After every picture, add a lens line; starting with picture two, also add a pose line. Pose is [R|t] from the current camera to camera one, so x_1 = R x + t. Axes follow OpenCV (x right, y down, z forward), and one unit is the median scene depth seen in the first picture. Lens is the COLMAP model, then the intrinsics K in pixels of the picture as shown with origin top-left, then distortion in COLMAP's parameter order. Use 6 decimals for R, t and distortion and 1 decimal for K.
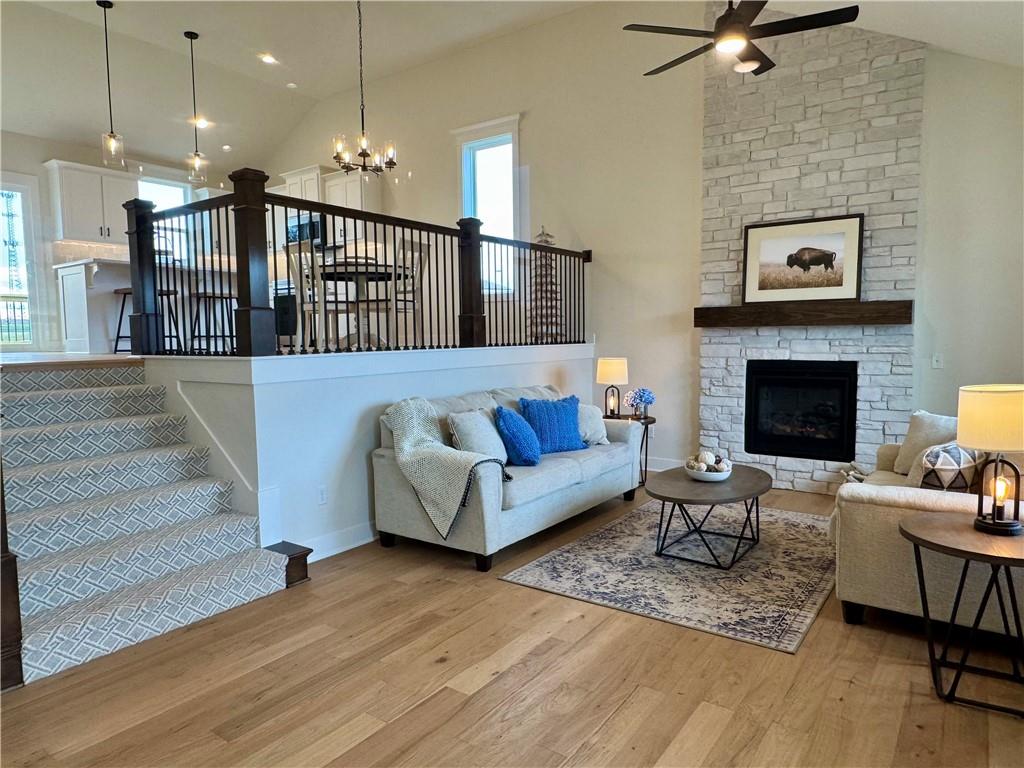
lens RADIAL K [[652.9, 0, 512.0], [0, 652.9, 384.0], [0, 0, 1]] dist [0.001022, 0.000993]
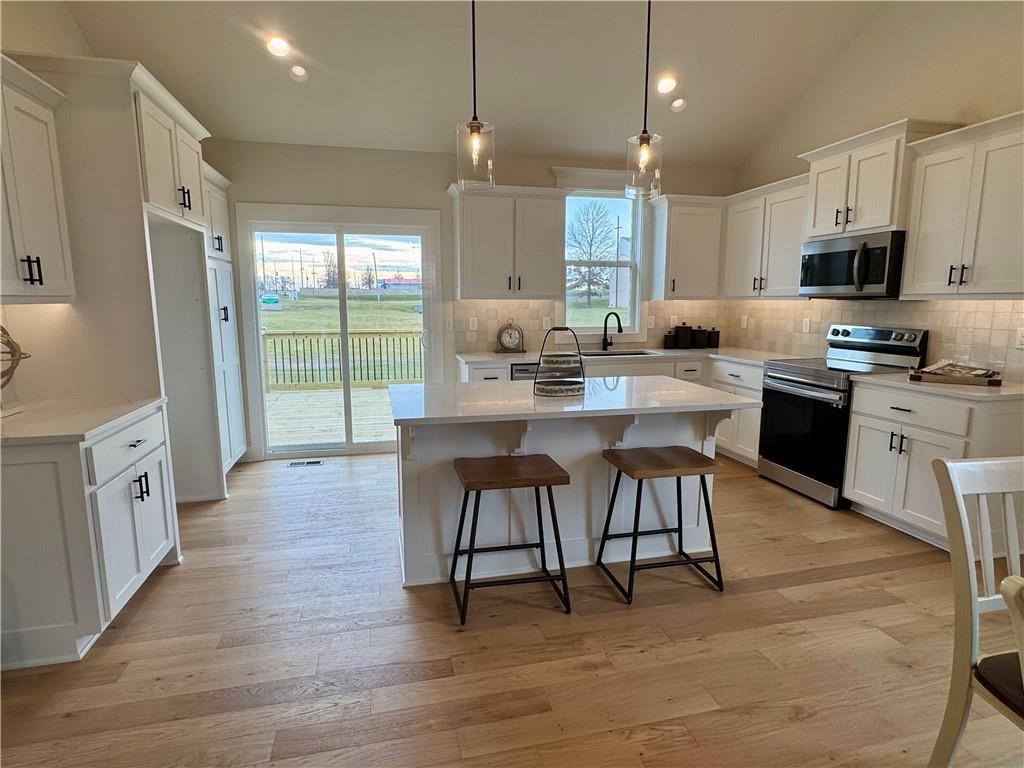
lens RADIAL K [[544.9, 0, 512.0], [0, 544.9, 384.0], [0, 0, 1]] dist [-0.037996, -0.000194]
pose [[0.758878, 0.111196, -0.641669, -0.373480], [-0.057807, 0.992927, 0.103700, -0.270943], [0.648661, -0.041603, 0.759939, 0.825531]]
